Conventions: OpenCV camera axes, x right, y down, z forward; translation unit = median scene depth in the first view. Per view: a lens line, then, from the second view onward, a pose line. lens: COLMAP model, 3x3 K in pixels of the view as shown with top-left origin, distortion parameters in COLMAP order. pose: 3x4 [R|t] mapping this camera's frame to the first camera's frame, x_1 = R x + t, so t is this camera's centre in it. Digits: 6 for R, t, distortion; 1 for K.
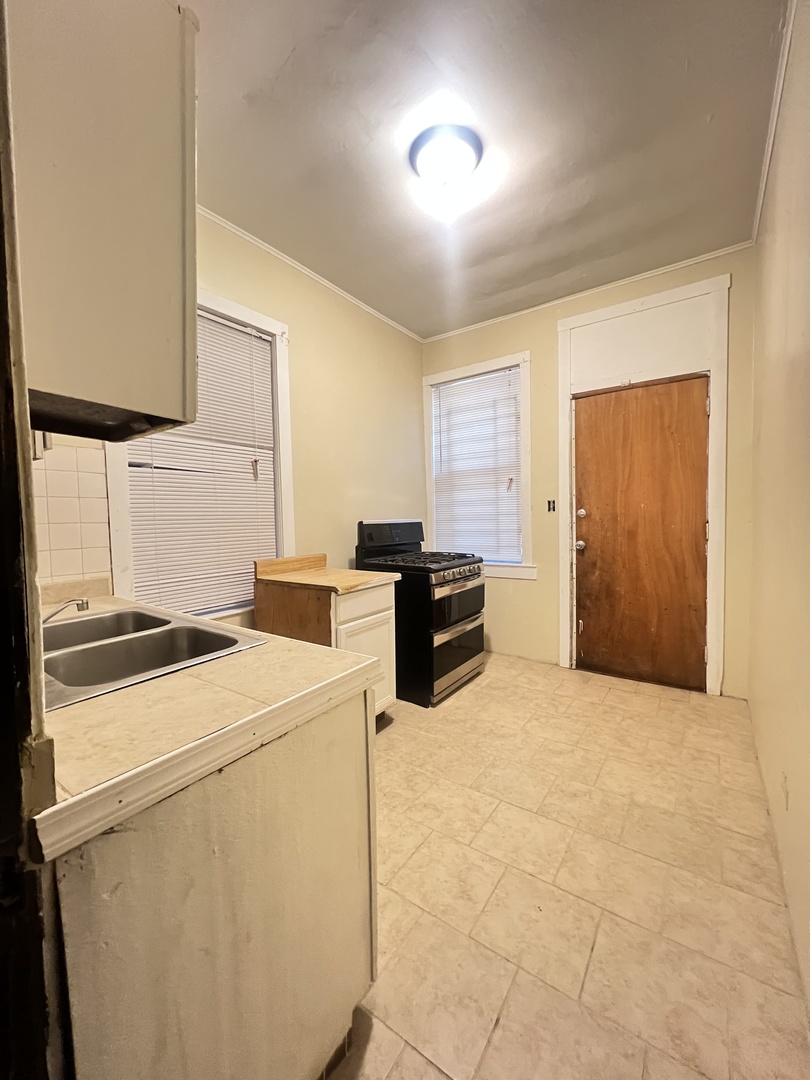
lens RADIAL K [[431.9, 0, 405.0], [0, 431.9, 540.0], [0, 0, 1]] dist [-0.000275, -0.000030]
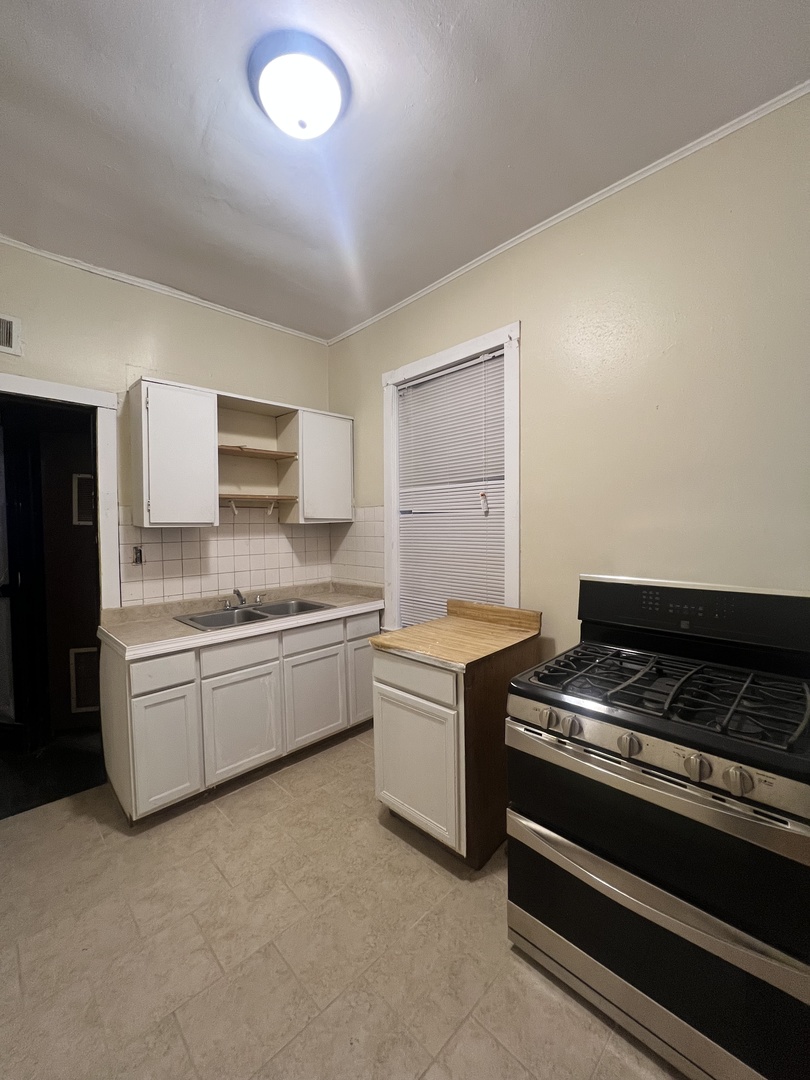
lens RADIAL K [[429.9, 0, 405.0], [0, 429.9, 540.0], [0, 0, 1]] dist [0.000401, 0.000382]
pose [[-0.179240, 0.055830, -0.982220, 0.802041], [-0.036027, 0.997346, 0.063264, -0.183340], [0.983146, 0.046726, -0.176752, 1.321807]]
